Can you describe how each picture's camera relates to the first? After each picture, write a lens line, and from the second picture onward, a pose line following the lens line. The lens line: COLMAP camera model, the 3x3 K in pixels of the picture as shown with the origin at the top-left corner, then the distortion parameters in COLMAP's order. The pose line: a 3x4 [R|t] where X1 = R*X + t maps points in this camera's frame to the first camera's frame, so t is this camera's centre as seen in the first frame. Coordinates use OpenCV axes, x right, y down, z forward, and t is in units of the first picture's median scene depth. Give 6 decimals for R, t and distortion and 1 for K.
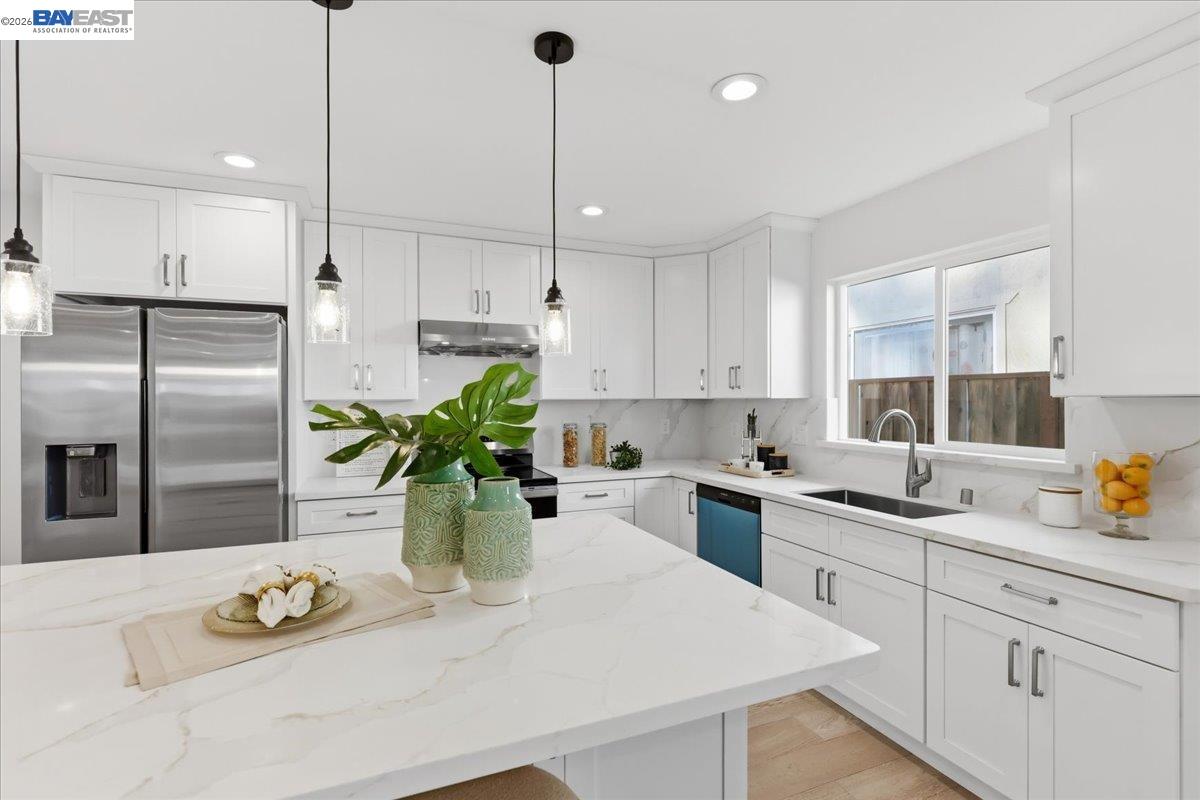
lens RADIAL K [[553.7, 0, 602.9], [0, 553.7, 402.6], [0, 0, 1]] dist [-0.003089, -0.001312]
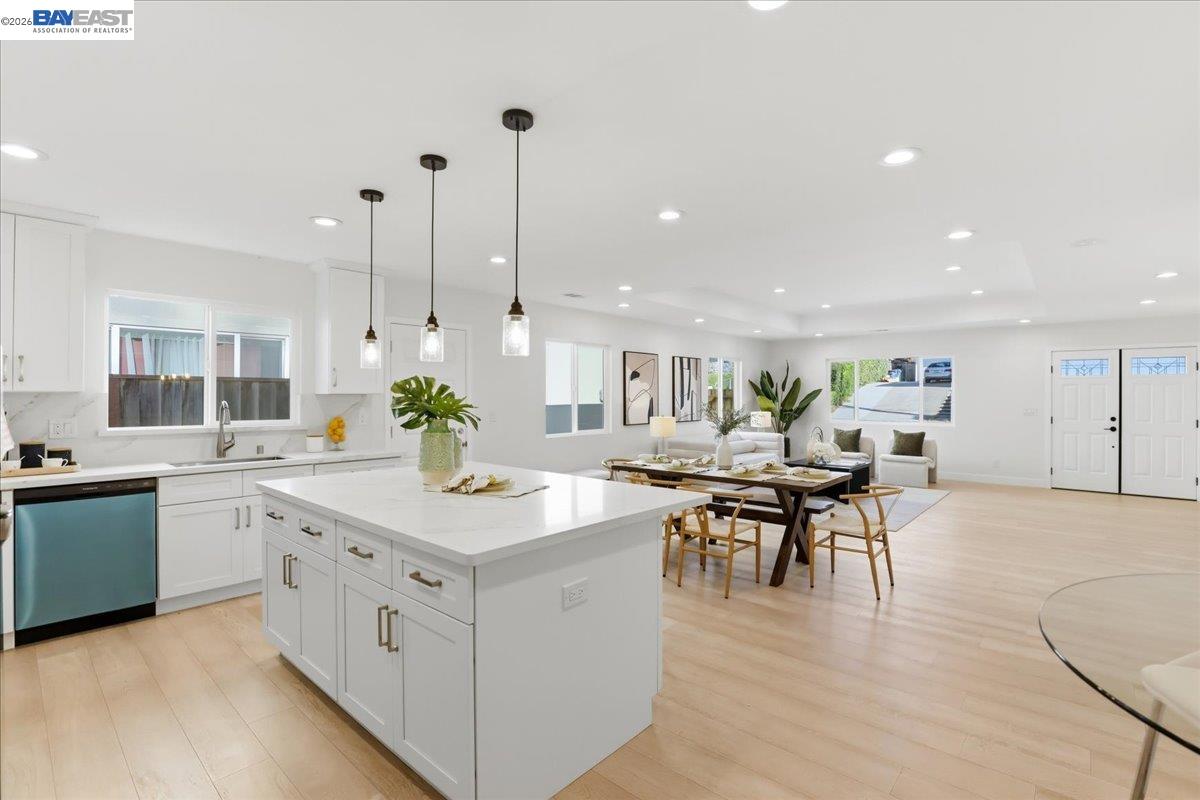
lens RADIAL K [[553.7, 0, 608.5], [0, 553.7, 390.4], [0, 0, 1]] dist [-0.003089, -0.001312]
pose [[-0.431505, 0.012316, 0.902026, -1.023082], [0.003081, 0.999921, -0.012179, 0.003064], [-0.902105, -0.002476, -0.431509, 0.546685]]
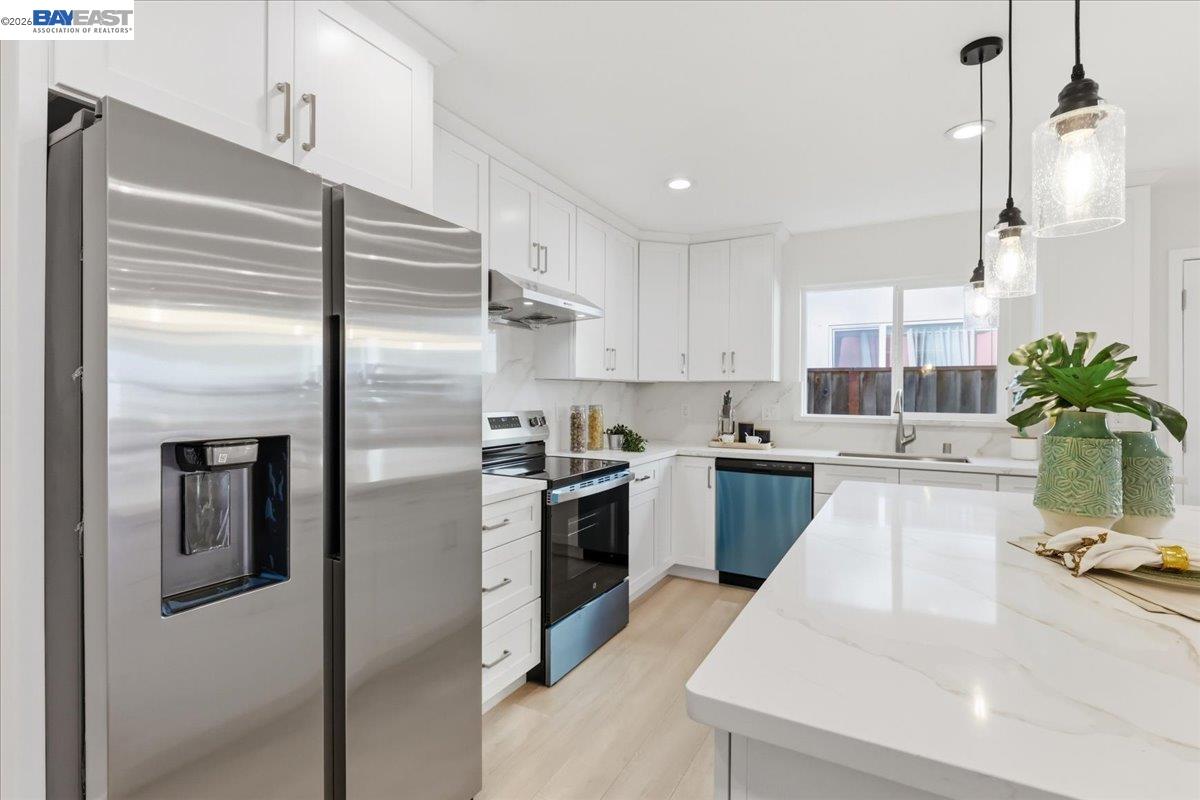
lens RADIAL K [[553.7, 0, 592.3], [0, 553.7, 398.3], [0, 0, 1]] dist [-0.003089, -0.001312]
pose [[0.782749, 0.002165, 0.622334, -0.704933], [-0.004978, 0.999984, 0.002782, 0.027053], [-0.622318, -0.005276, 0.782747, 0.313234]]
